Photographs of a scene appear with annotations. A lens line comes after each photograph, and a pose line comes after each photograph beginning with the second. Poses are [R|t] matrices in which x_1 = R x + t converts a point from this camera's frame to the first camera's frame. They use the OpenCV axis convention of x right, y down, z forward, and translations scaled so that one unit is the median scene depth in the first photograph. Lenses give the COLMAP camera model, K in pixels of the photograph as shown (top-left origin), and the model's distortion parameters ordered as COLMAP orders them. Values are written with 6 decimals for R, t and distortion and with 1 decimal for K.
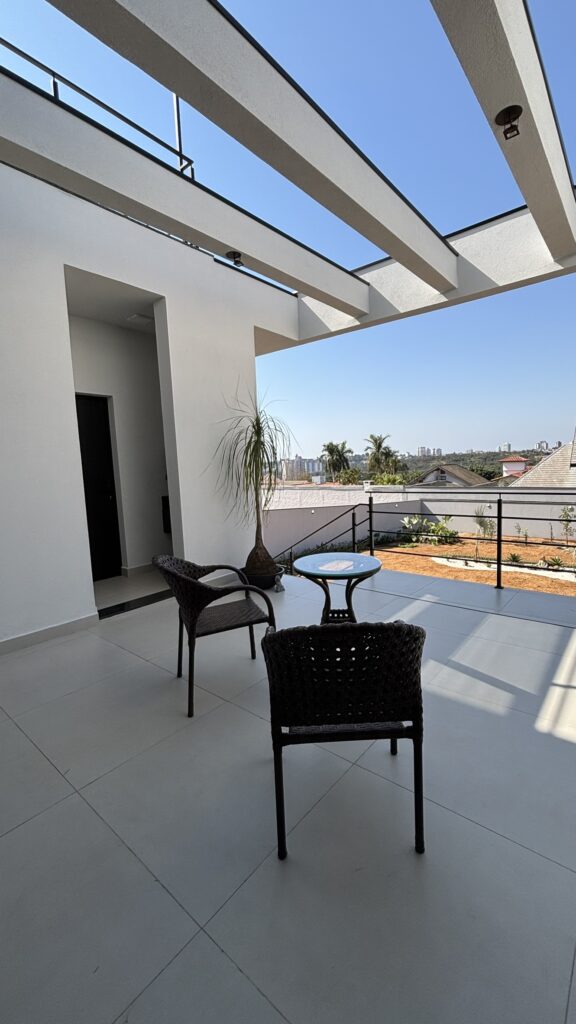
lens RADIAL K [[416.4, 0, 296.7], [0, 416.4, 509.1], [0, 0, 1]] dist [0.004558, -0.000325]
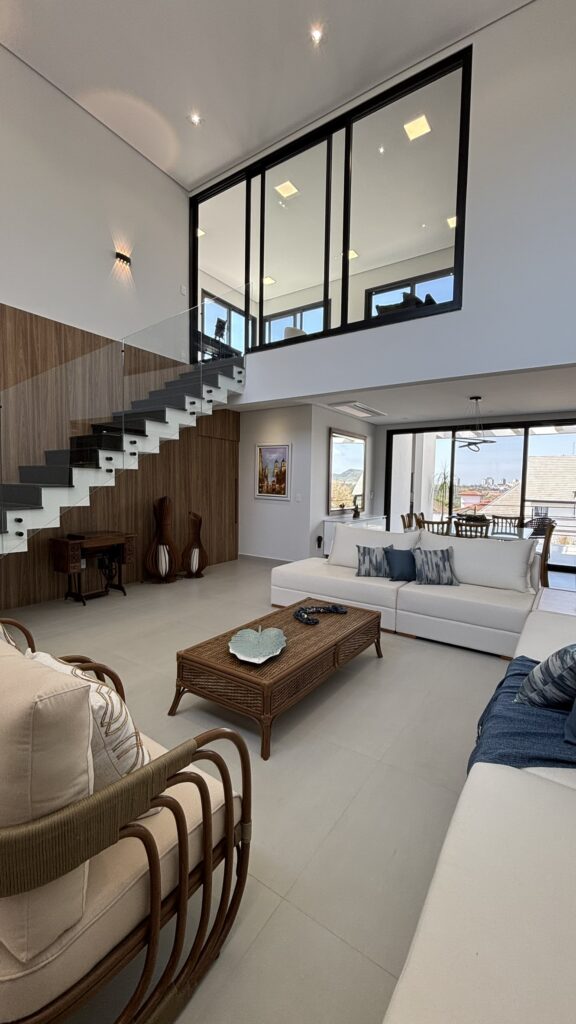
lens RADIAL K [[416.4, 0, 293.6], [0, 416.4, 510.8], [0, 0, 1]] dist [0.004558, -0.000325]
pose [[0.993706, 0.059931, 0.094643, -0.547055], [-0.055535, 0.997282, -0.048424, 0.108814], [-0.097288, 0.042863, 0.994333, -0.704282]]
